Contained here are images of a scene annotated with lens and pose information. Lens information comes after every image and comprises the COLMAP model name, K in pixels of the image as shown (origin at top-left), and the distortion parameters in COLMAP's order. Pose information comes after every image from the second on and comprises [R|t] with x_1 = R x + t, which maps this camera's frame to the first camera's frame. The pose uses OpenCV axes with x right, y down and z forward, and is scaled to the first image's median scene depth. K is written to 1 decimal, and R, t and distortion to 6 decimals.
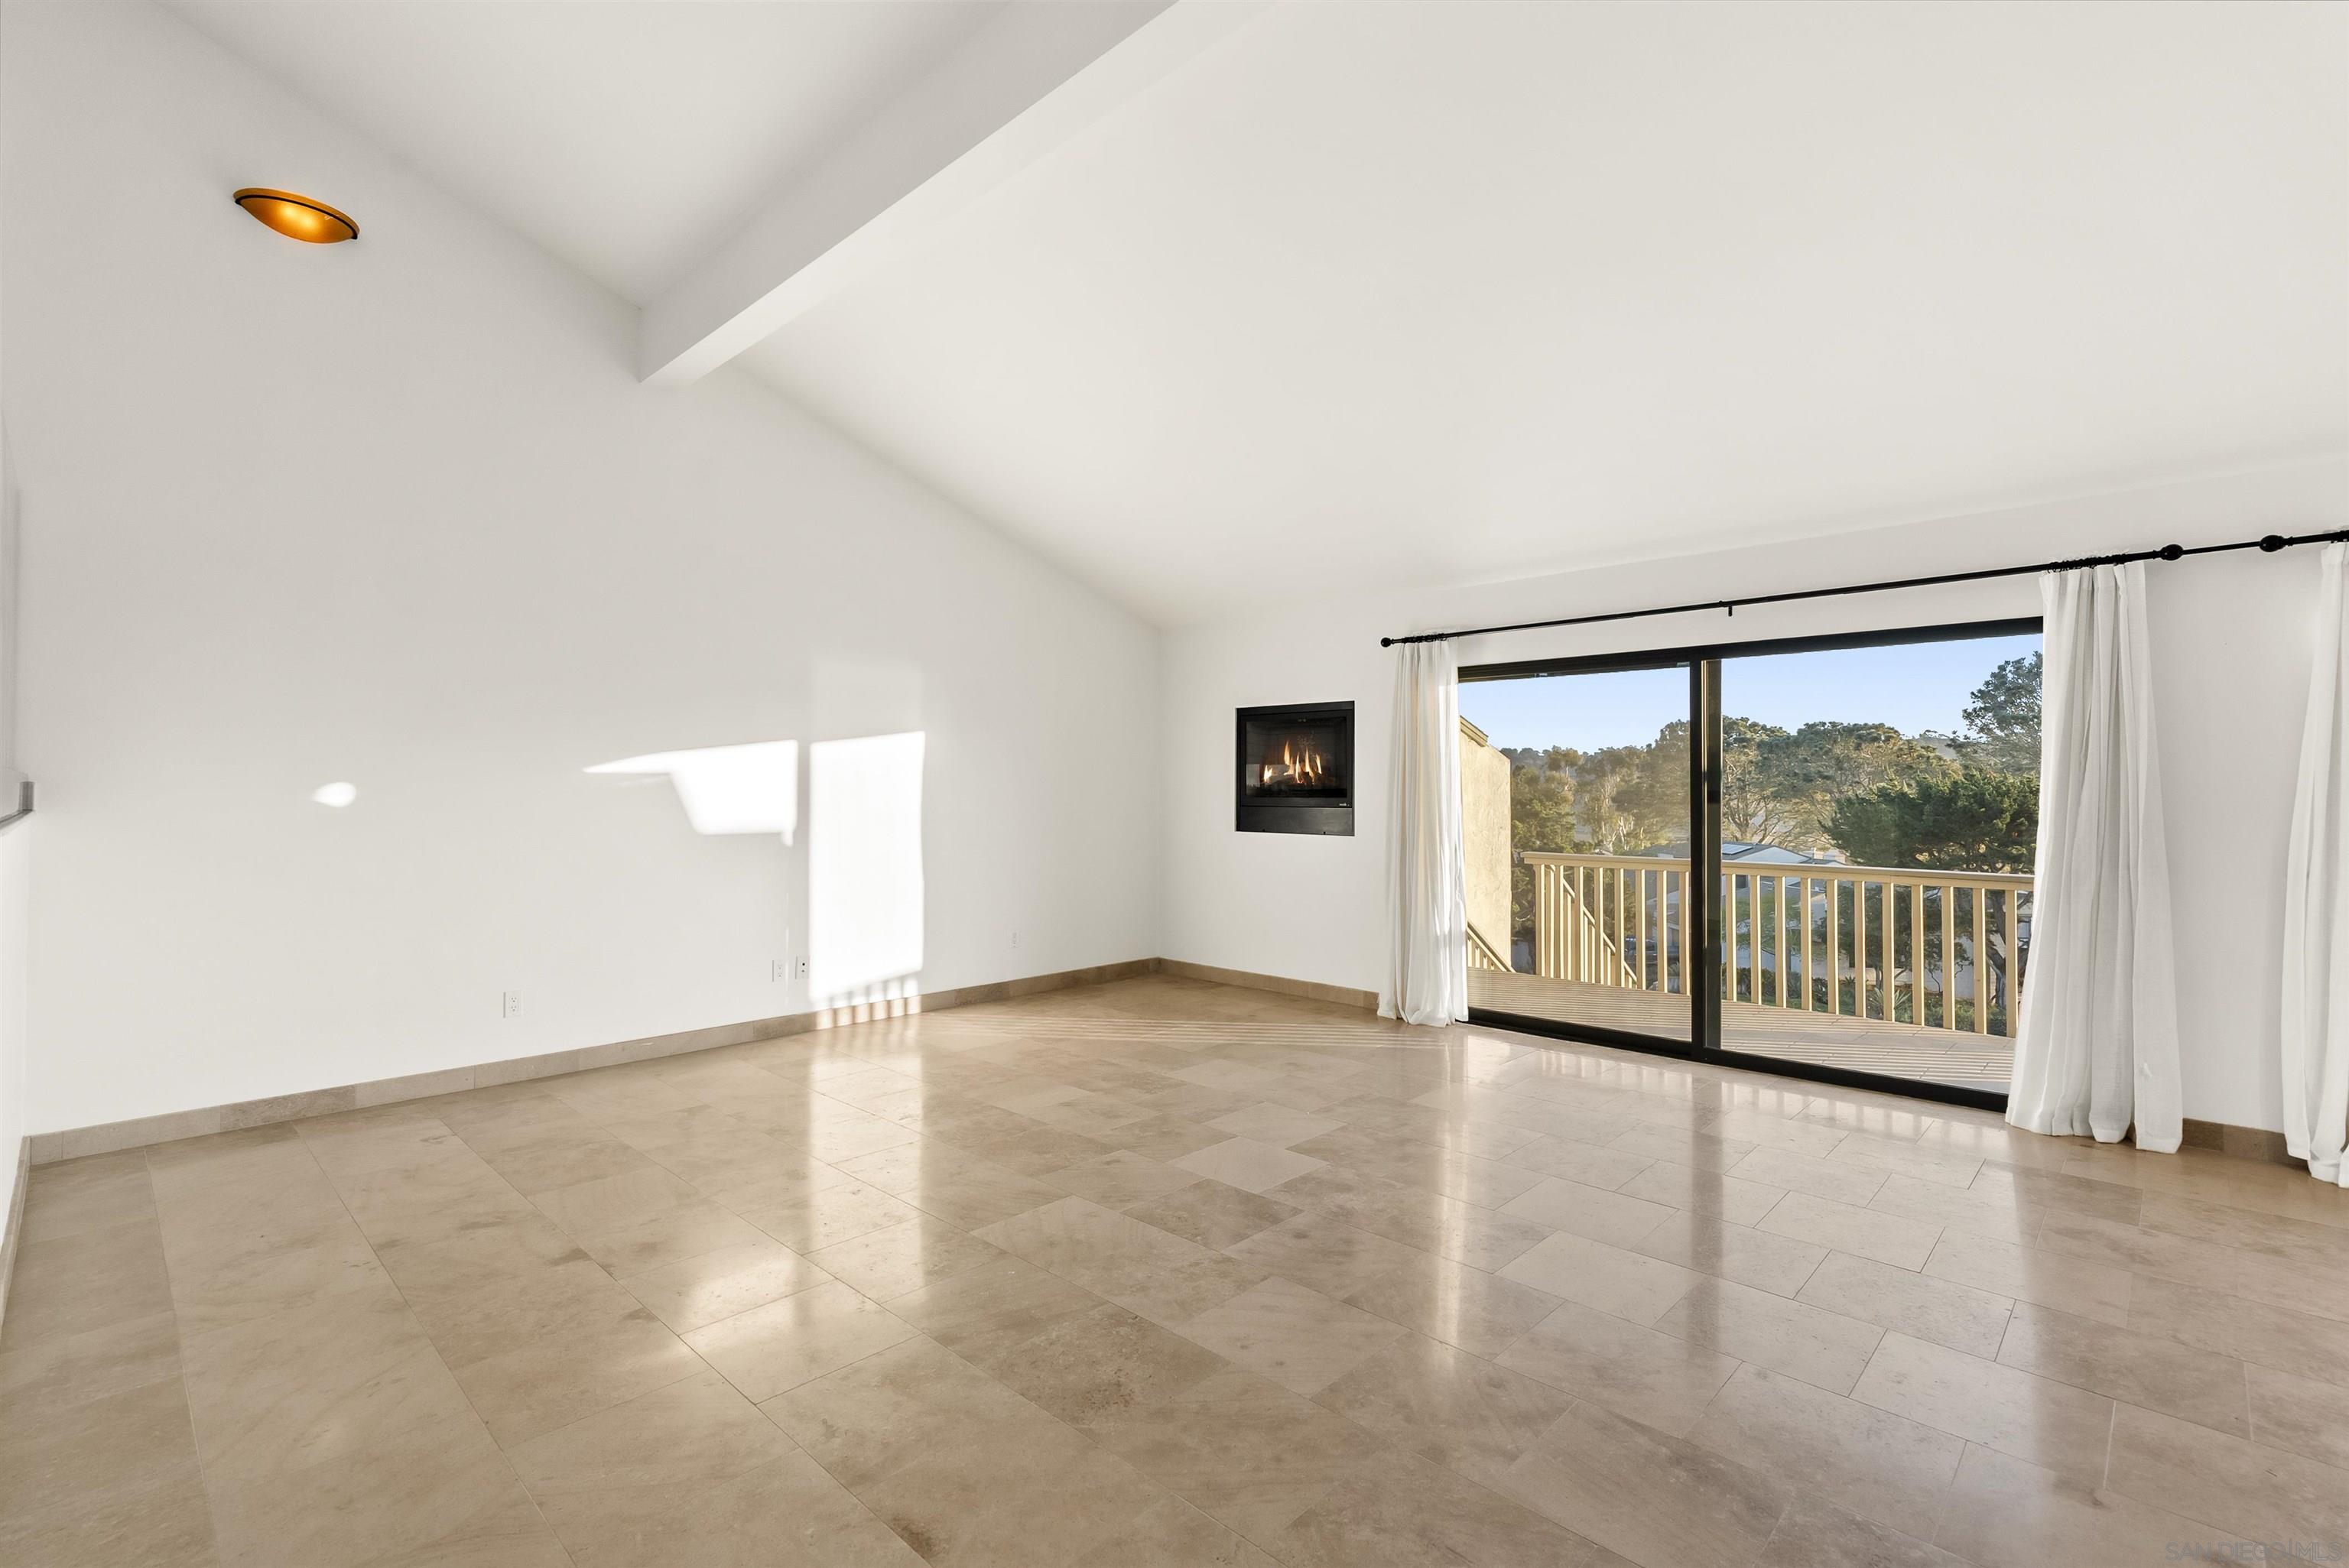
lens RADIAL K [[1067.5, 0, 1166.7], [0, 1067.5, 786.0], [0, 0, 1]] dist [-0.007478, 0.001248]
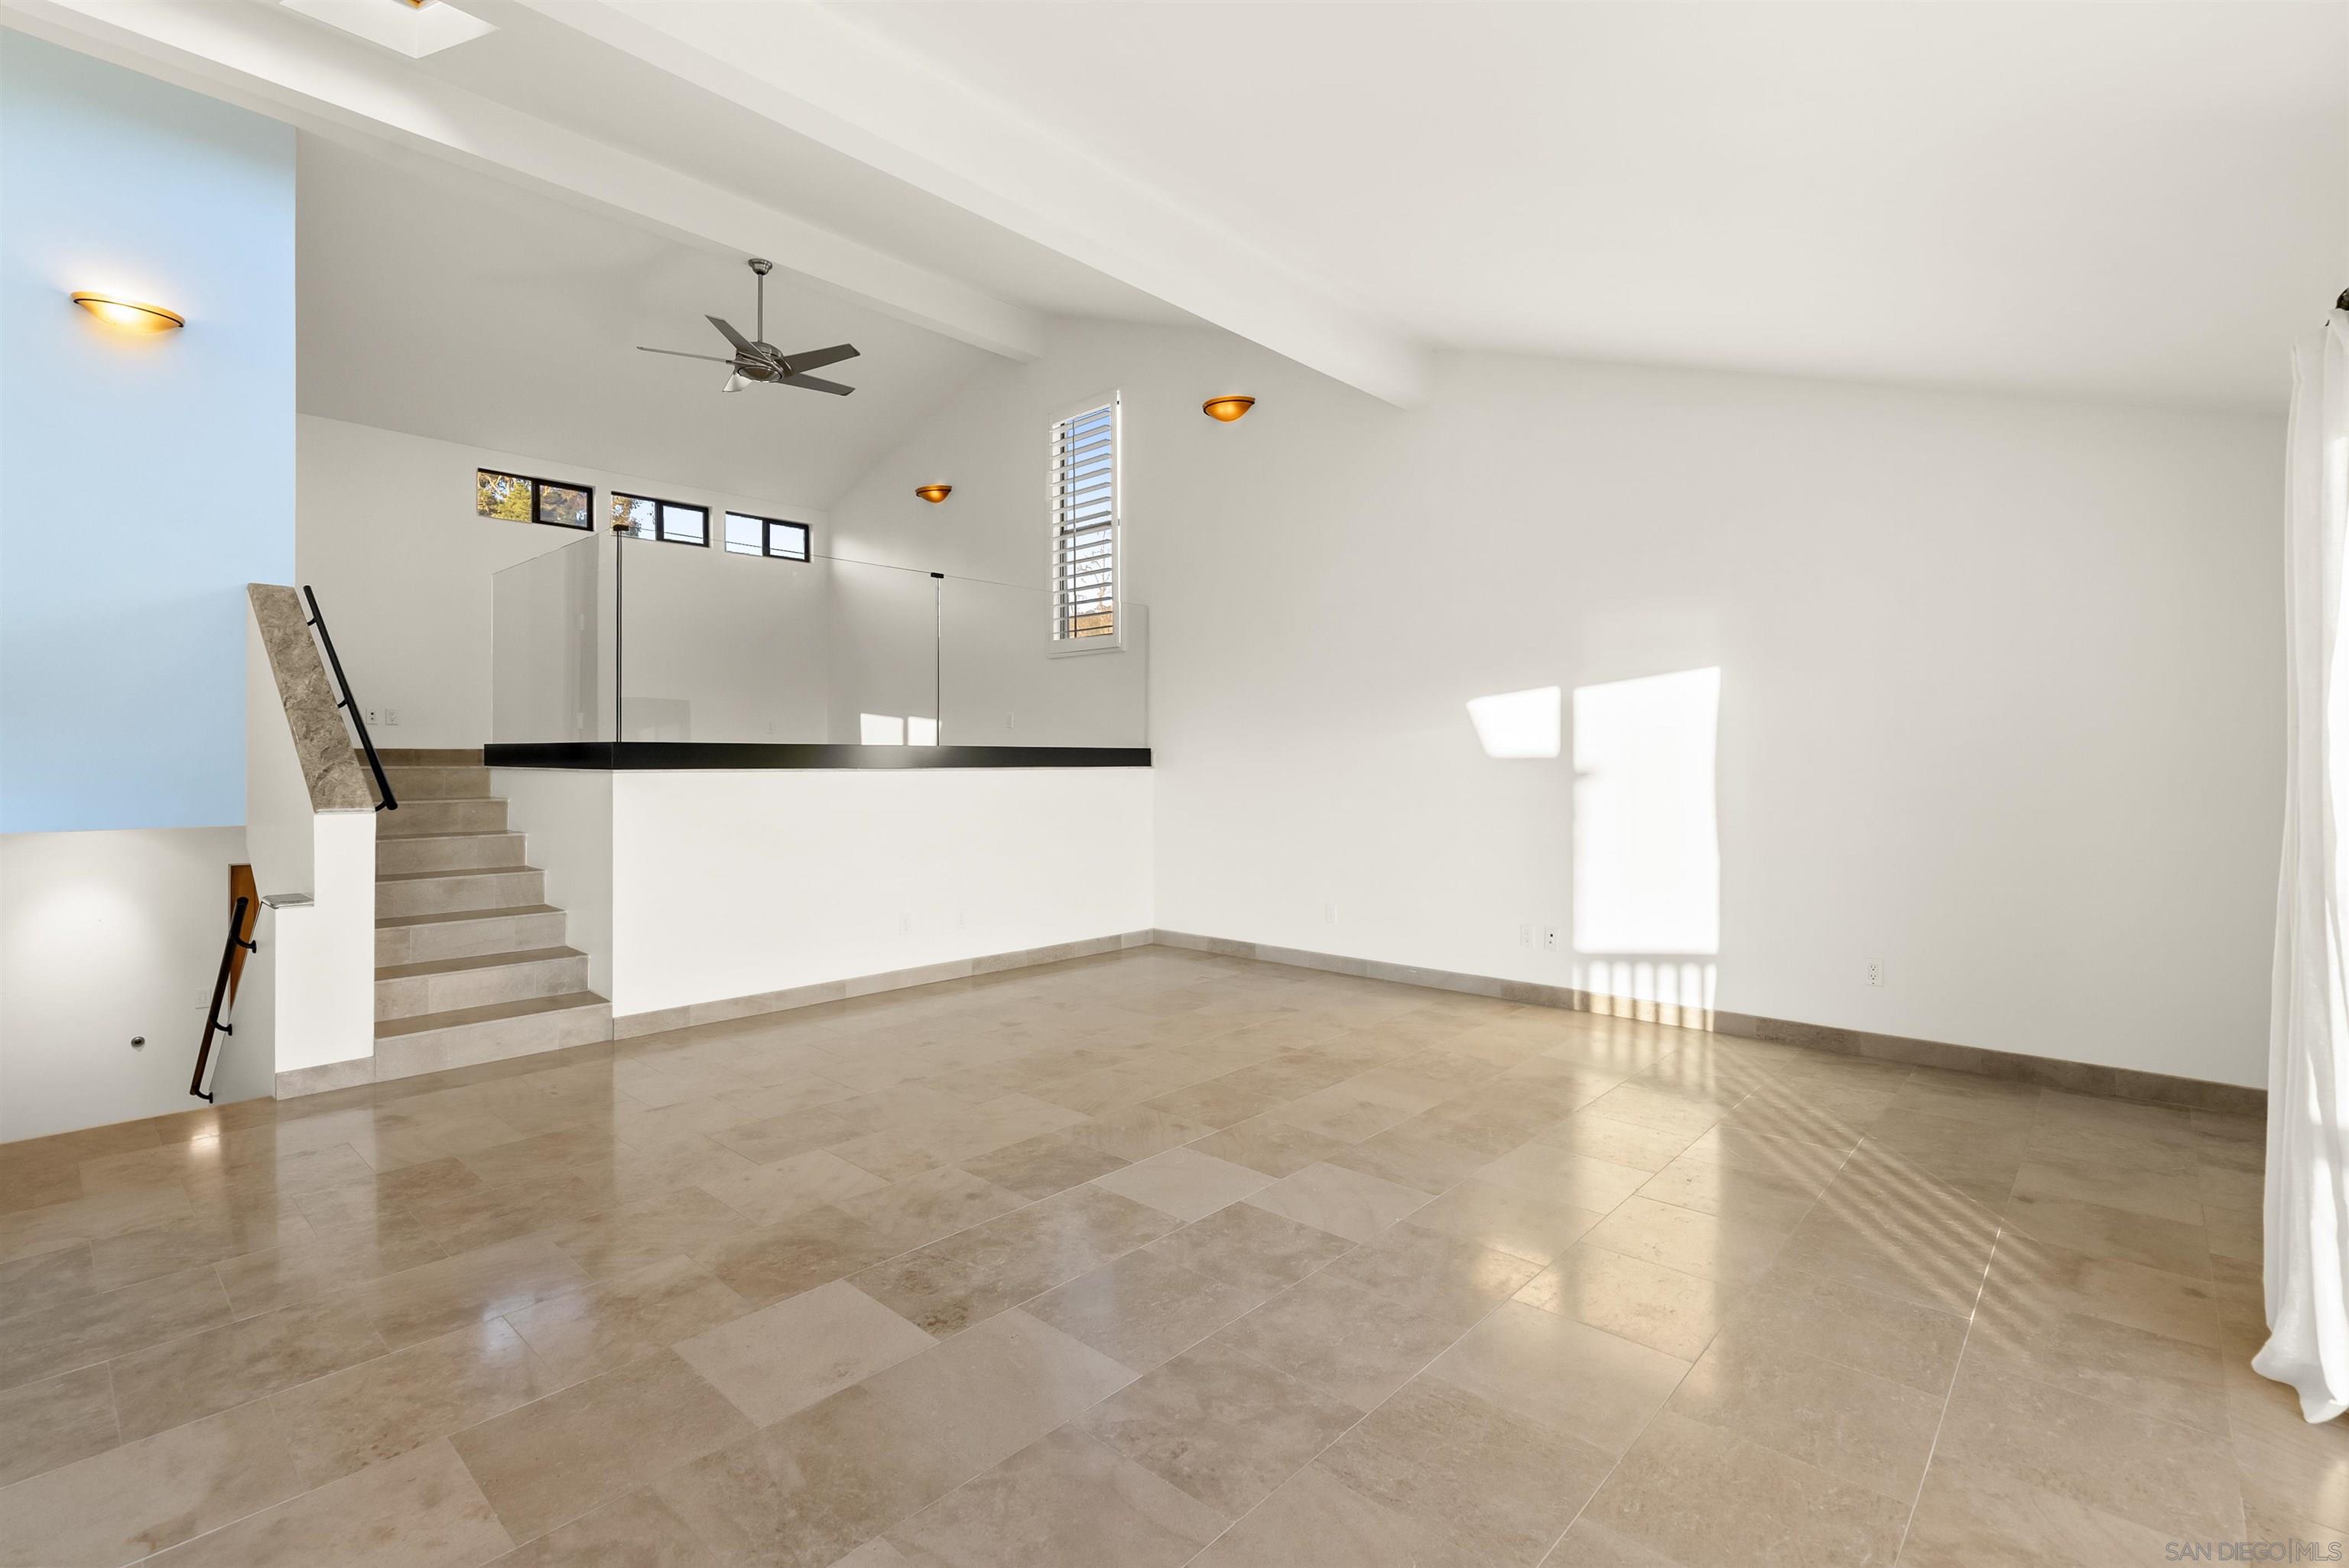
lens RADIAL K [[1067.5, 0, 1168.5], [0, 1067.5, 767.3], [0, 0, 1]] dist [-0.007478, 0.001248]
pose [[0.023086, 0.004325, -0.999724, 0.868981], [0.004619, 0.999980, 0.004433, 0.013329], [0.999723, -0.004720, 0.023066, 0.897792]]
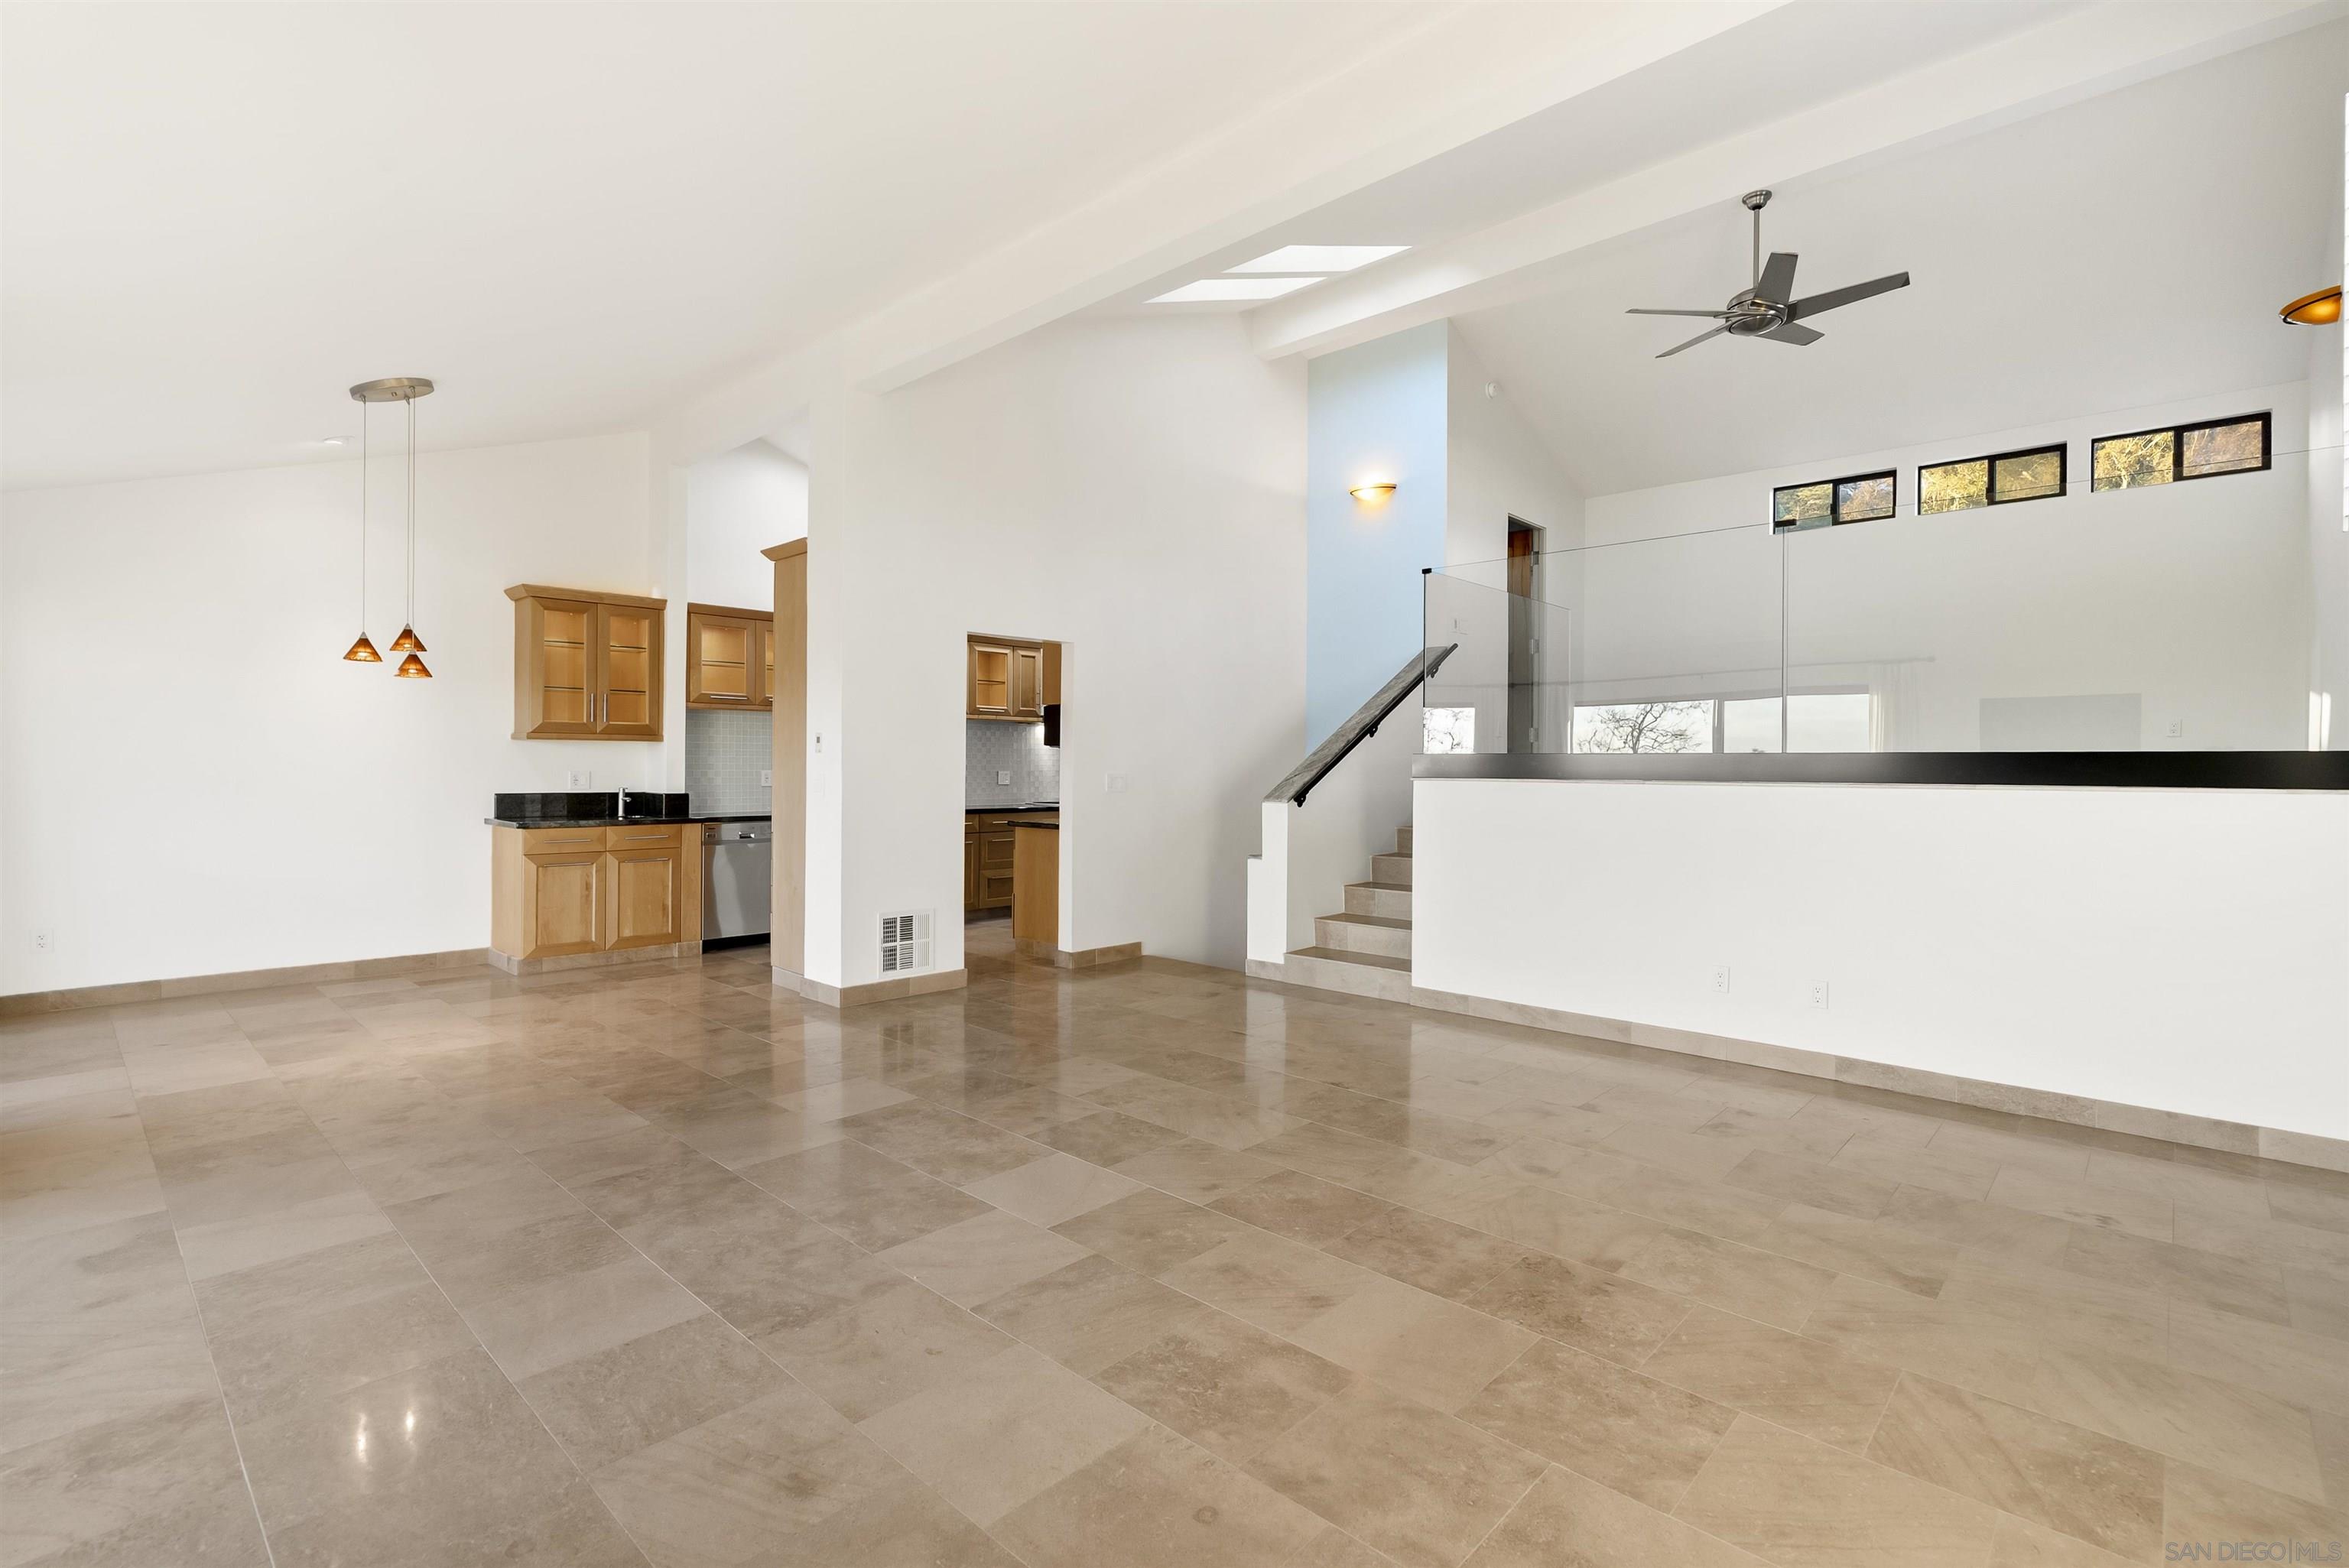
lens RADIAL K [[1067.5, 0, 1172.6], [0, 1067.5, 780.1], [0, 0, 1]] dist [-0.007478, 0.001248]
pose [[-0.999823, -0.009211, -0.016424, -0.002992], [-0.009329, 0.999931, 0.007121, 0.015396], [0.016358, 0.007273, -0.999840, 1.726819]]
